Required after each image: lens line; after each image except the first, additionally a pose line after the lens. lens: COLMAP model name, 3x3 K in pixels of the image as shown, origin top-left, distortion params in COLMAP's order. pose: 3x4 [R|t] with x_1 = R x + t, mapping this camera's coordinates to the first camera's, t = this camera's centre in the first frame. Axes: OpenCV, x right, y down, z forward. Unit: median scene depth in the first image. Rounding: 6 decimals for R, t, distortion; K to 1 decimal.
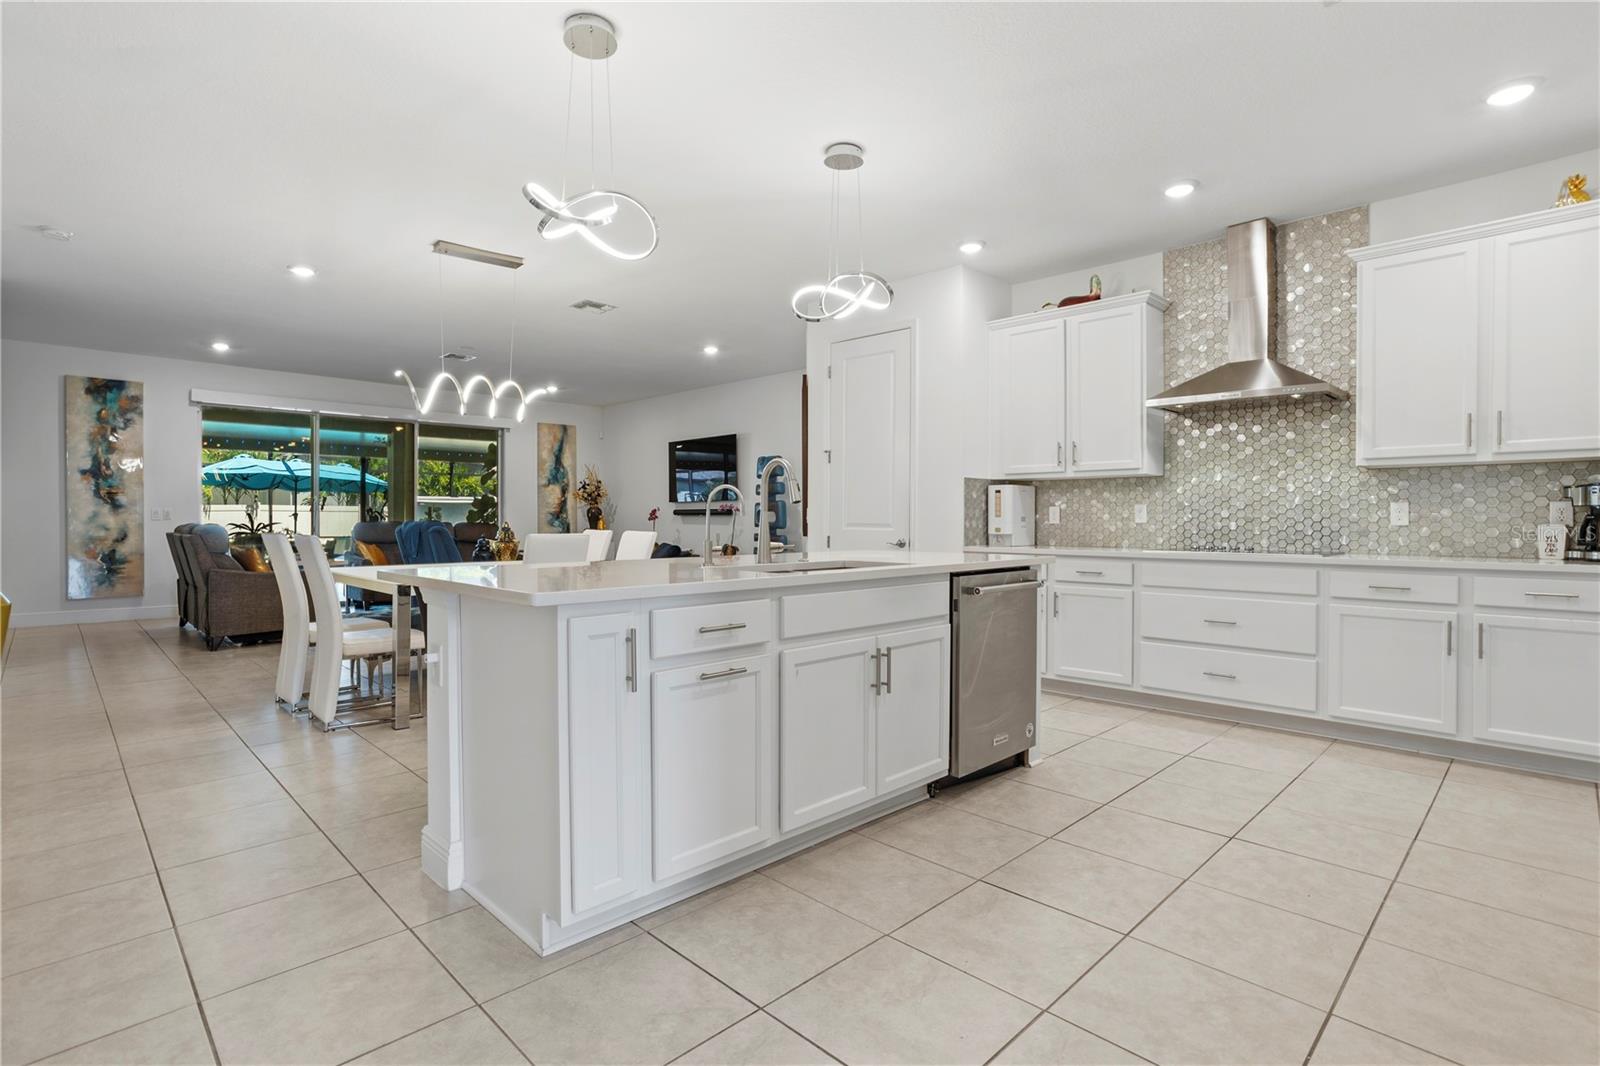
lens RADIAL K [[775.1, 0, 804.2], [0, 775.1, 521.0], [0, 0, 1]] dist [-0.065349, 0.036150]
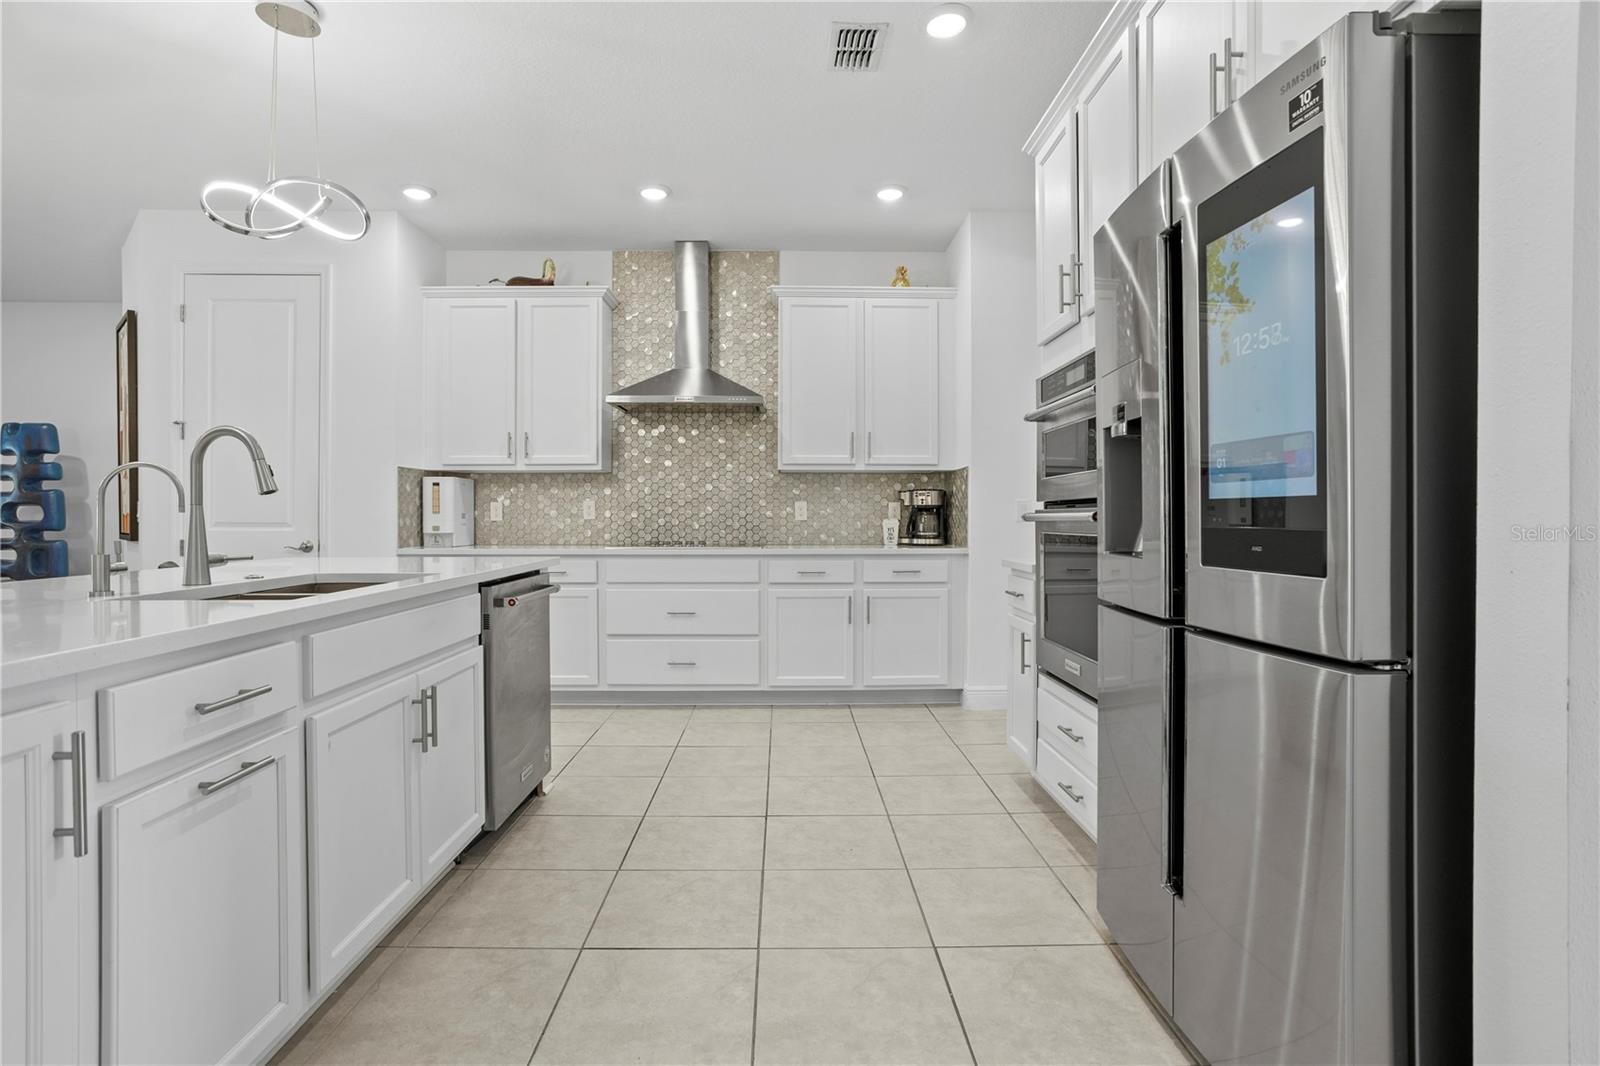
lens RADIAL K [[775.1, 0, 804.2], [0, 775.1, 521.0], [0, 0, 1]] dist [-0.065349, 0.036150]
pose [[0.692569, -0.006468, 0.721323, -0.103633], [0.003386, 0.999978, 0.005716, -0.000303], [-0.721344, -0.001516, 0.692575, 0.131532]]
